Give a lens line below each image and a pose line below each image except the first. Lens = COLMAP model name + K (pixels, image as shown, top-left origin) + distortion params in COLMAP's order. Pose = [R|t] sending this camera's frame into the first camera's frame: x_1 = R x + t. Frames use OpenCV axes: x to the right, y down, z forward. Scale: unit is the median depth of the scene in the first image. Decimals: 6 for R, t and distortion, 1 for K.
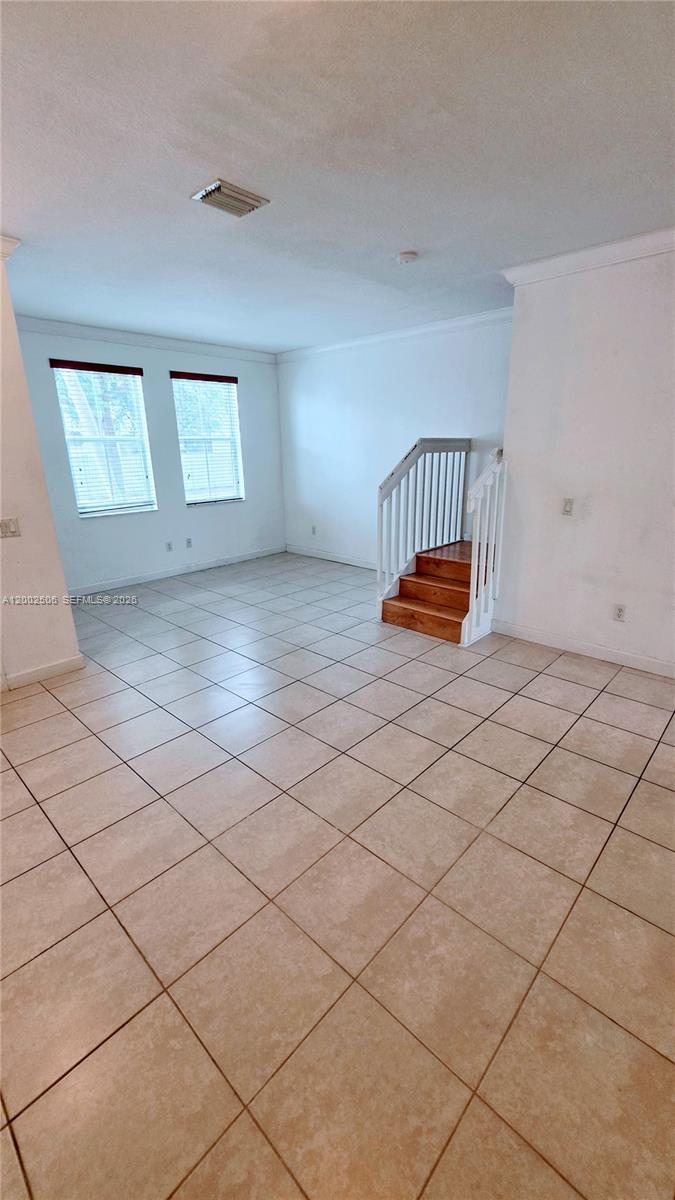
lens RADIAL K [[487.2, 0, 351.2], [0, 487.2, 596.6], [0, 0, 1]] dist [-0.000991, -0.000024]
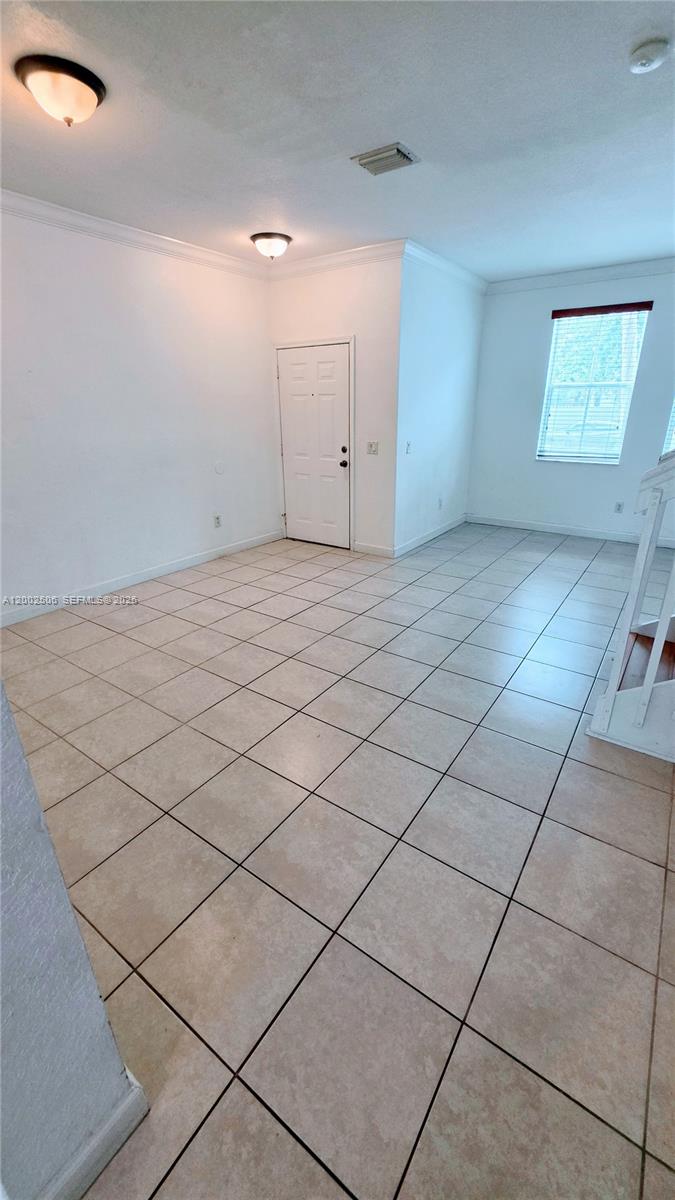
lens RADIAL K [[477.7, 0, 342.0], [0, 477.7, 591.8], [0, 0, 1]] dist [-0.003196, 0.000459]
pose [[0.140891, 0.378659, -0.914750, 0.780778], [-0.290990, 0.898993, 0.327318, -0.188446], [0.946295, 0.220067, 0.236846, 0.623565]]
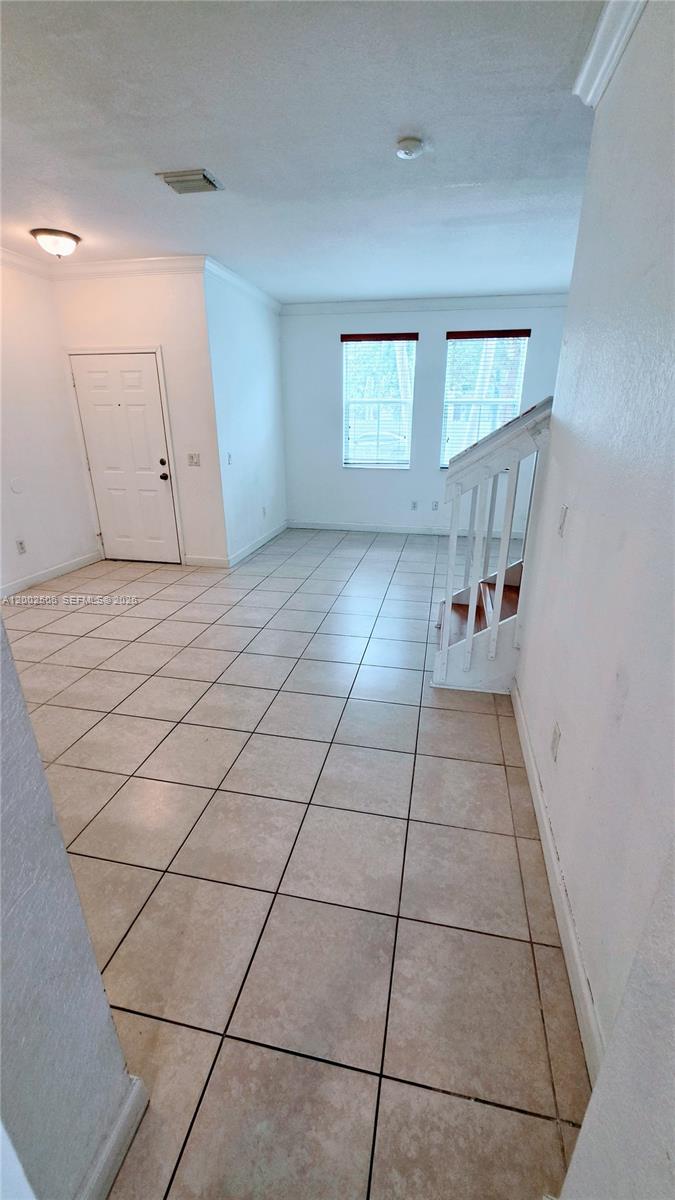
lens RADIAL K [[481.4, 0, 342.5], [0, 481.4, 598.3], [0, 0, 1]] dist [-0.001787, 0.000105]
pose [[0.517977, 0.322351, -0.792332, 0.821034], [-0.268088, 0.940785, 0.207489, -0.161559], [0.812298, 0.104940, 0.573724, 0.534834]]
